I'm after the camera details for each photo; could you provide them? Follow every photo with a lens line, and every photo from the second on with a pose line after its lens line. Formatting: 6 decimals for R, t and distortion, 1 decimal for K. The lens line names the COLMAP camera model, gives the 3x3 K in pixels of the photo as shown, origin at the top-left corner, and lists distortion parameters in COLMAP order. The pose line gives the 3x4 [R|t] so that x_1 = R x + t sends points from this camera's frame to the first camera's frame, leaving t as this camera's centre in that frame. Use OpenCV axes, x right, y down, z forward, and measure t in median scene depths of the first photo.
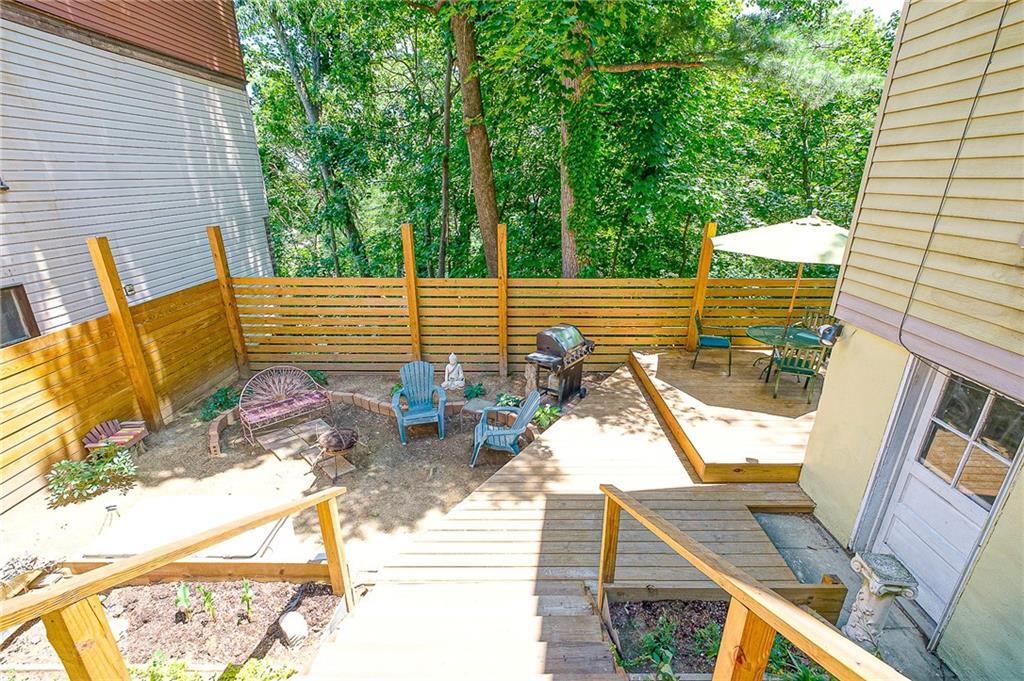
lens RADIAL K [[444.8, 0, 517.7], [0, 444.8, 342.6], [0, 0, 1]] dist [0.000341, -0.003431]
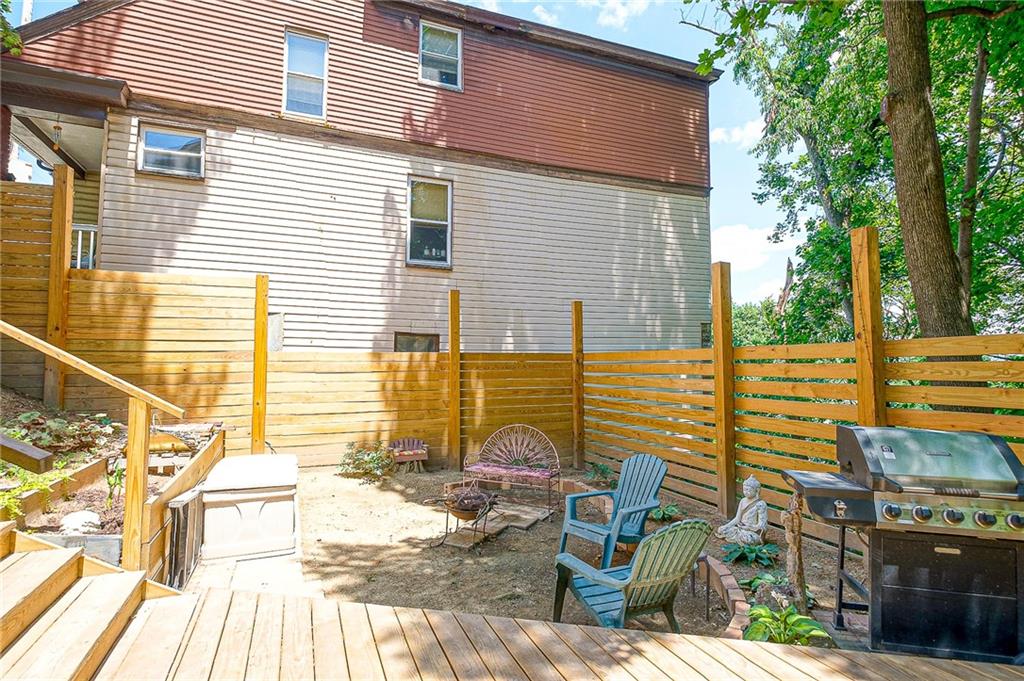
lens RADIAL K [[518.9, 0, 515.1], [0, 518.9, 333.2], [0, 0, 1]] dist [0.004094, 0.000100]
pose [[0.381571, -0.061460, -0.922294, 0.341687], [-0.316797, 0.928661, -0.192949, 0.077290], [0.868357, 0.365803, 0.334880, 0.504639]]
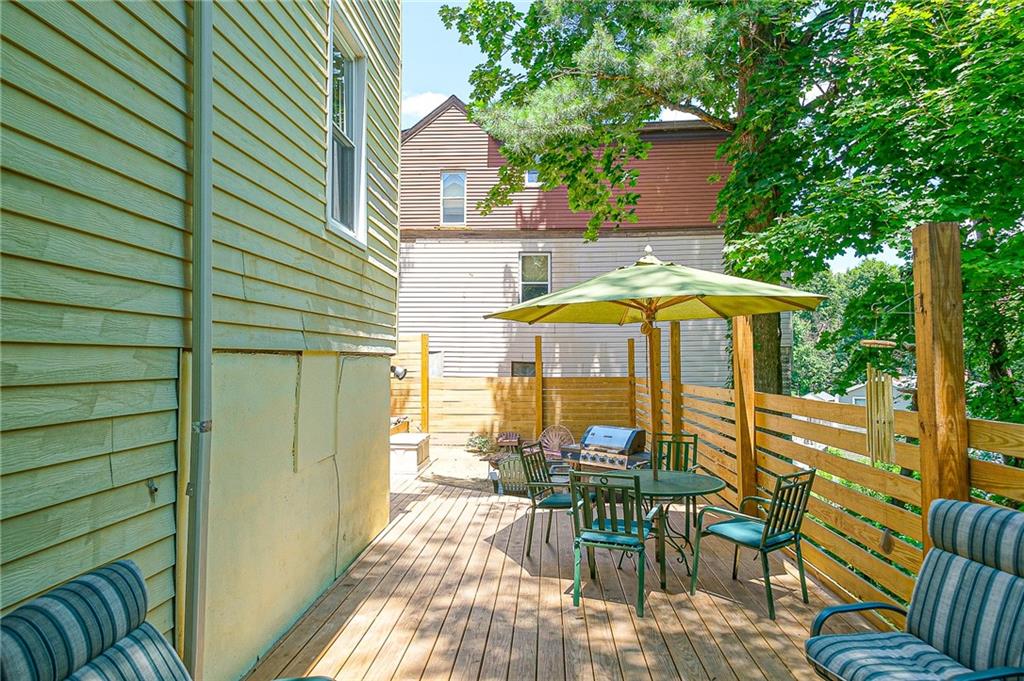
lens RADIAL K [[612.7, 0, 515.0], [0, 612.7, 342.5], [0, 0, 1]] dist [0.000901, 0.000004]
pose [[-0.059817, -0.041909, -0.997329, 1.210881], [-0.342791, 0.939222, -0.018908, -0.091085], [0.937506, 0.340744, -0.070547, 0.794456]]
